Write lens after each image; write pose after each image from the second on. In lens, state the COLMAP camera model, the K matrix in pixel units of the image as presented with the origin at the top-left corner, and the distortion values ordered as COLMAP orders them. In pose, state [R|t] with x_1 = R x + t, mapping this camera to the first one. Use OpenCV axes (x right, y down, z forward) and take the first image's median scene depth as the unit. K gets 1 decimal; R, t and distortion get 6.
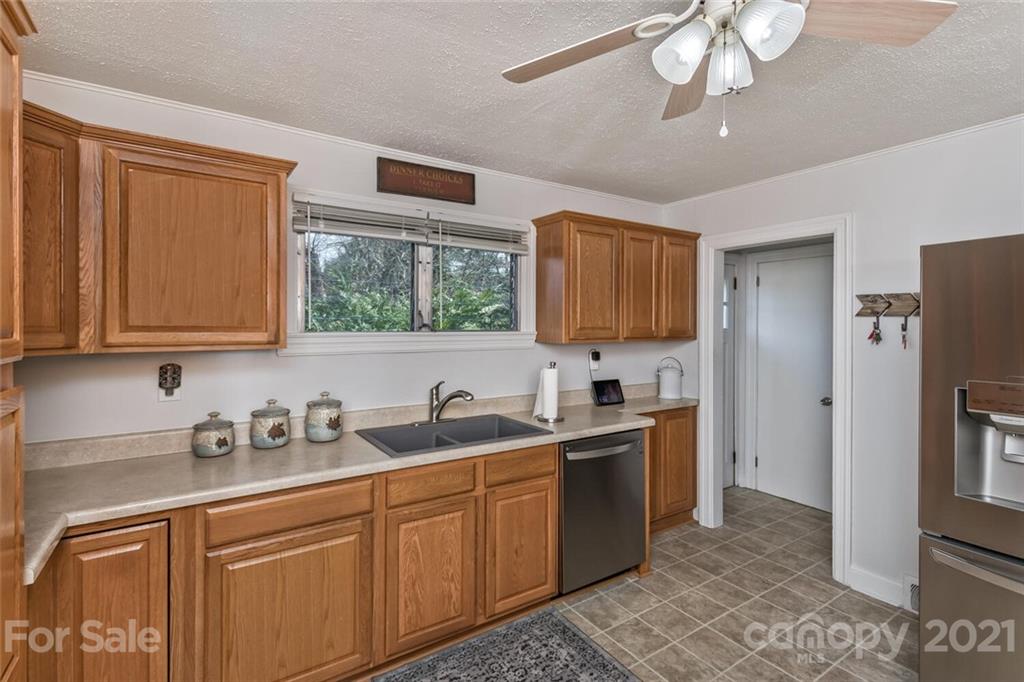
lens RADIAL K [[485.5, 0, 512.8], [0, 485.5, 313.2], [0, 0, 1]] dist [0.002818, 0.000460]
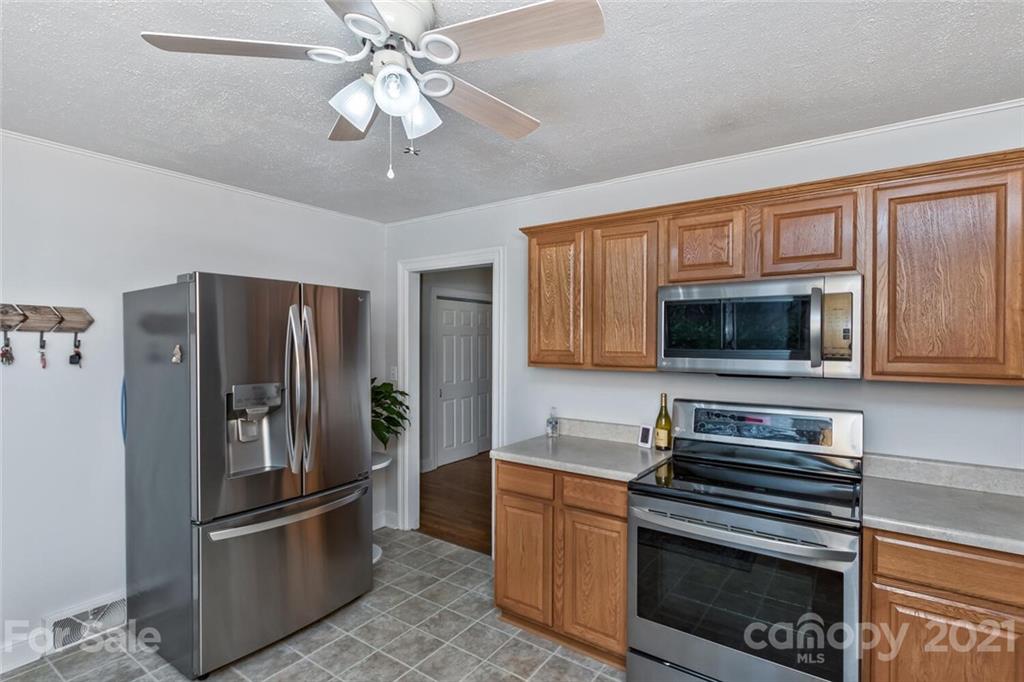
lens RADIAL K [[487.1, 0, 511.4], [0, 487.1, 344.3], [0, 0, 1]] dist [0.001100, 0.000076]
pose [[-0.360121, -0.007617, 0.932875, -0.376155], [-0.023320, 0.999728, -0.000839, 0.010889], [-0.932614, -0.022057, -0.360200, 0.577620]]
